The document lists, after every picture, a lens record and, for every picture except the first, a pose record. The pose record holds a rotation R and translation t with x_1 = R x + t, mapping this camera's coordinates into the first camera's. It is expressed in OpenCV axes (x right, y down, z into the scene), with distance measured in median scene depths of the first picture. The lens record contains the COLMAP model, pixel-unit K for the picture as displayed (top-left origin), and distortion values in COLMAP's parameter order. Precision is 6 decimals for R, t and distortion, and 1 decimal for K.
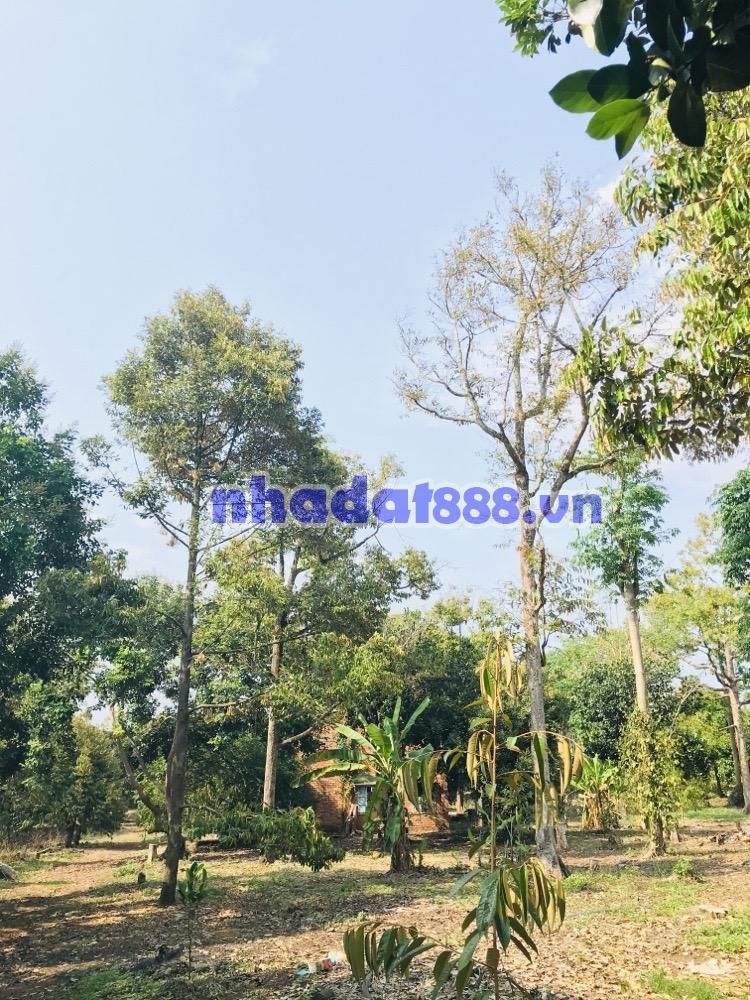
lens RADIAL K [[809.5, 0, 378.0], [0, 809.5, 500.5], [0, 0, 1]] dist [0.016253, -0.001037]
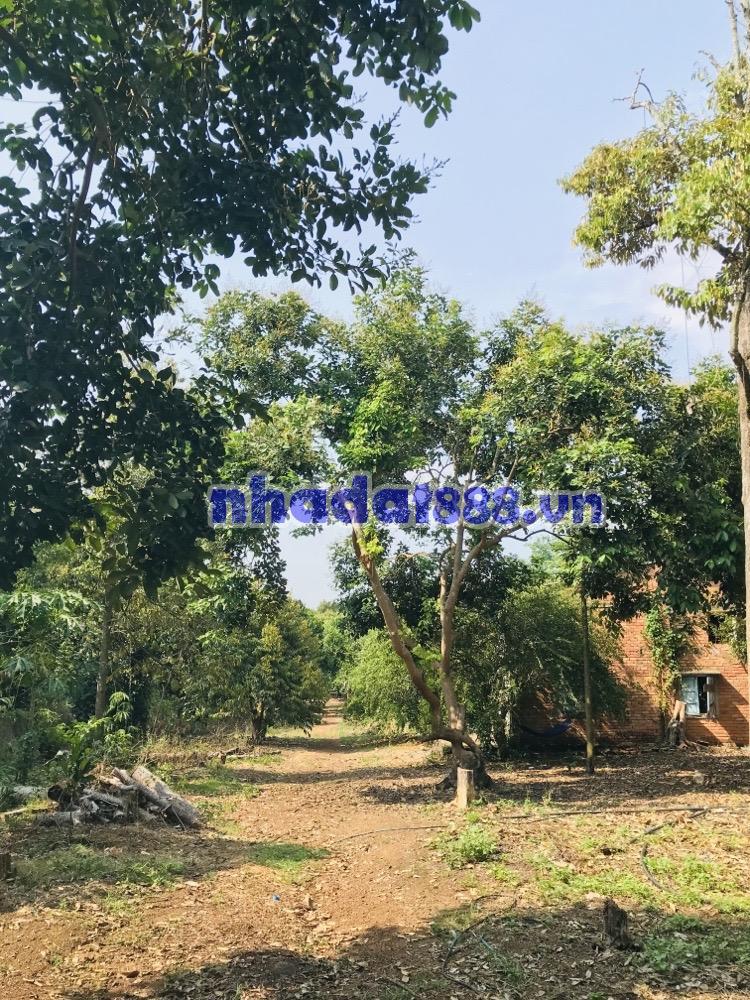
lens RADIAL K [[809.5, 0, 373.1], [0, 809.5, 499.9], [0, 0, 1]] dist [0.016253, -0.001037]
pose [[0.984805, -0.011314, -0.173297, -0.145182], [0.031581, 0.992904, 0.114646, 0.123346], [0.170771, -0.118377, 0.978174, 0.320006]]
